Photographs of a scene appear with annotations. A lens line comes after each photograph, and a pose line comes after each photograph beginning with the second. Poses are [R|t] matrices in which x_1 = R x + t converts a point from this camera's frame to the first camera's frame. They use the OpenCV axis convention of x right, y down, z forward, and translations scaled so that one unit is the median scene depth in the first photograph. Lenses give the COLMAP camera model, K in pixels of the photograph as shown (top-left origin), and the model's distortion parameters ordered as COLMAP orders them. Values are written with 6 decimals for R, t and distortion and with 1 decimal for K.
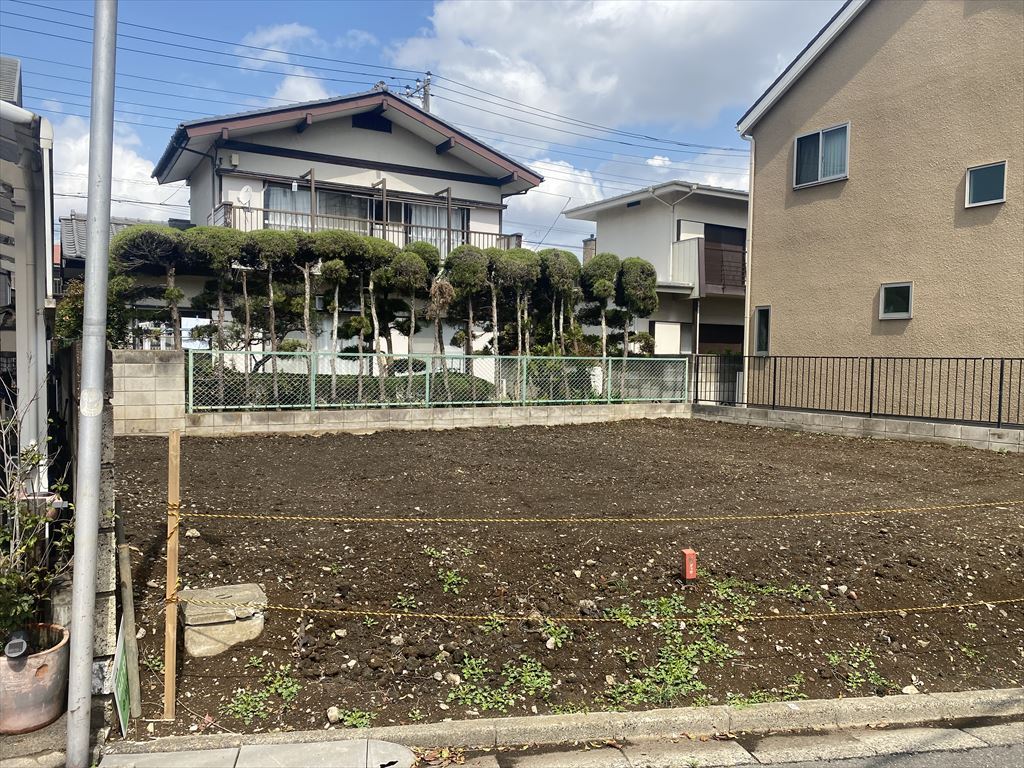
lens RADIAL K [[780.6, 0, 505.6], [0, 780.6, 392.1], [0, 0, 1]] dist [0.059169, -0.073363]
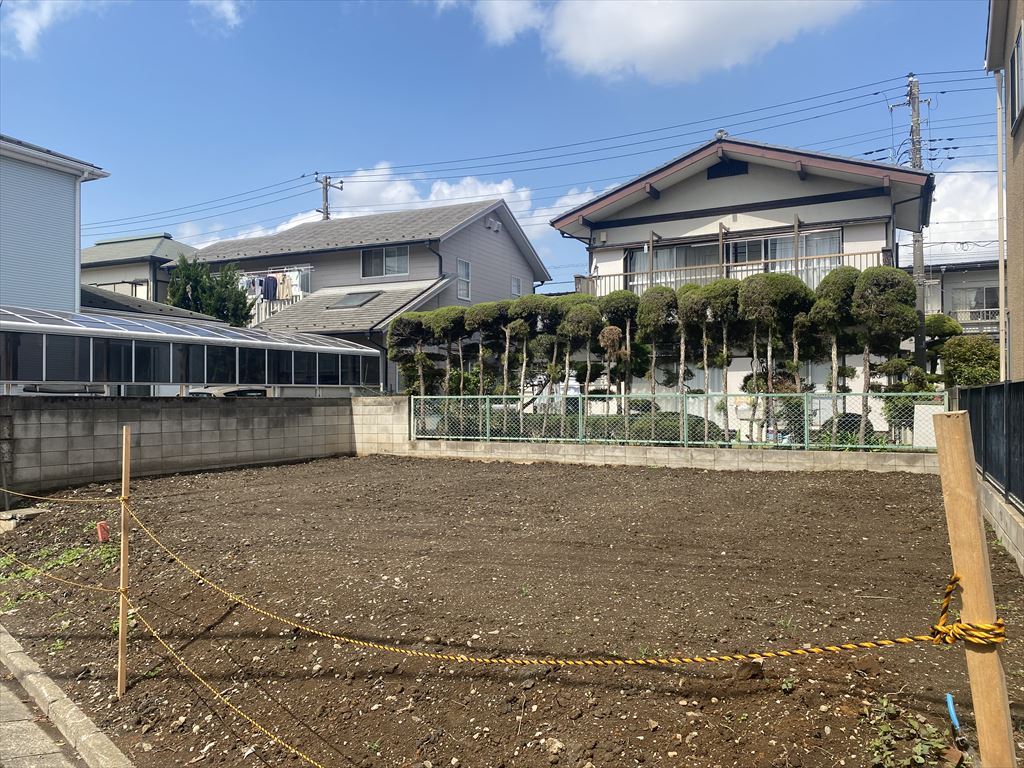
lens RADIAL K [[780.6, 0, 508.3], [0, 780.6, 387.8], [0, 0, 1]] dist [0.059169, -0.073363]
pose [[0.543409, -0.031301, -0.838884, 0.742029], [-0.025188, 0.998247, -0.053563, 0.002563], [0.839090, 0.050236, 0.541668, 0.315046]]
